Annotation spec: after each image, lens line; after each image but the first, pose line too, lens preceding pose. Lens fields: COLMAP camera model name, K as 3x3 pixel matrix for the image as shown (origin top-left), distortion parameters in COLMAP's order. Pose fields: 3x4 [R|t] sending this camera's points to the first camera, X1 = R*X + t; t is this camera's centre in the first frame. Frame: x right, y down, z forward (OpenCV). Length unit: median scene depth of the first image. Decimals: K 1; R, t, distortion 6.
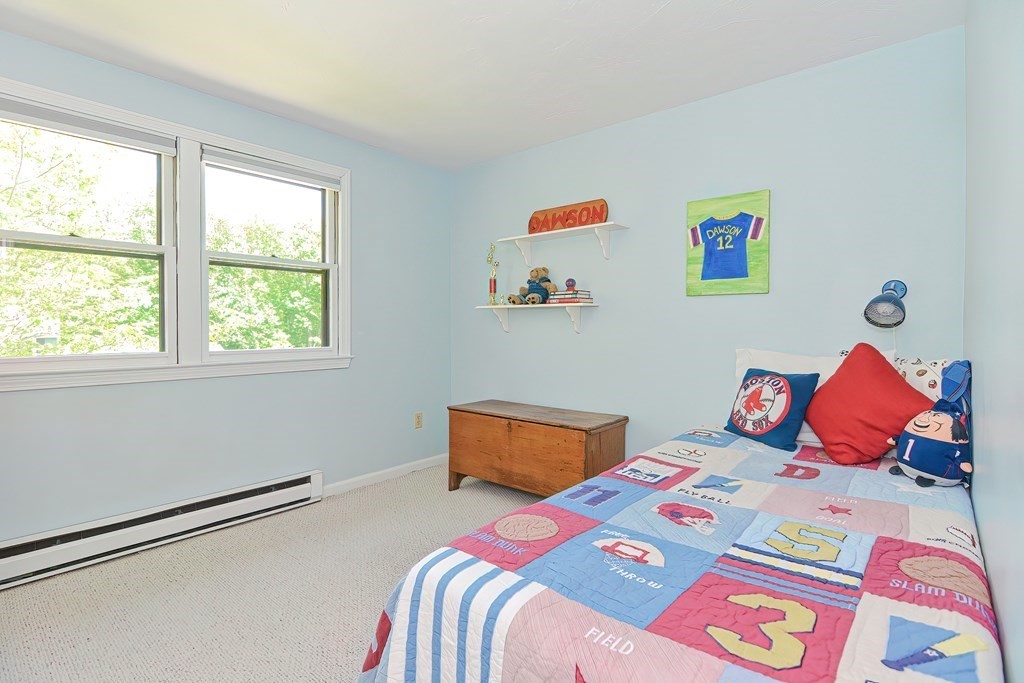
lens RADIAL K [[503.0, 0, 512.2], [0, 503.0, 328.7], [0, 0, 1]] dist [-0.000564, -0.000163]
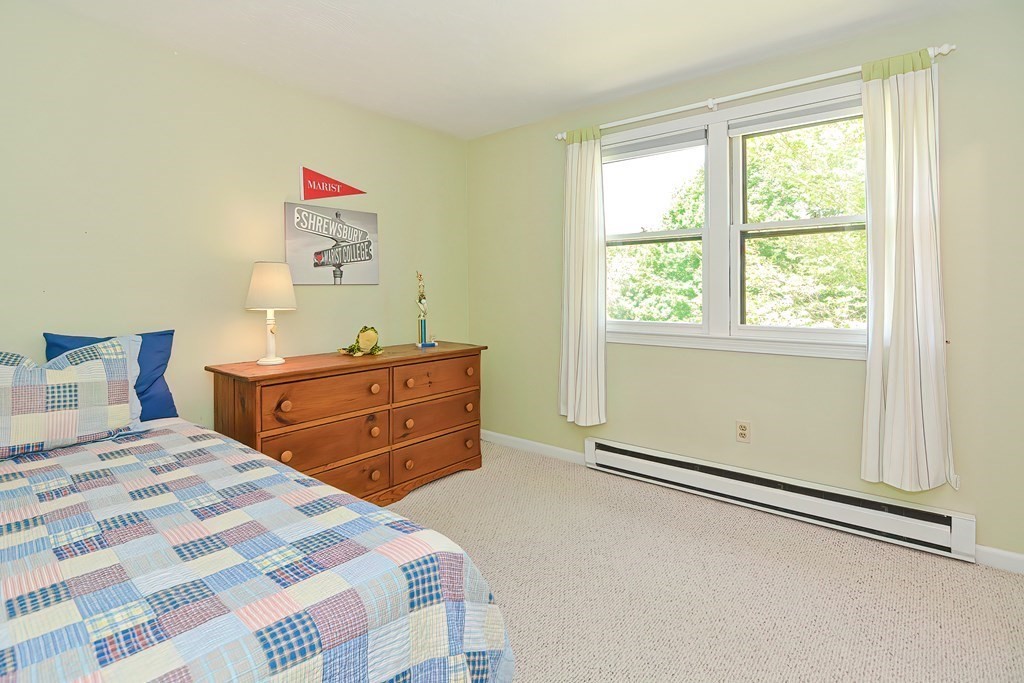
lens RADIAL K [[549.3, 0, 511.4], [0, 549.3, 295.7], [0, 0, 1]] dist [0.000261, 0.000194]
pose [[-0.014883, -0.000891, -0.999889, 0.606573], [-0.008926, 0.999960, -0.000758, -0.009777], [0.999849, 0.008914, -0.014891, 0.678244]]
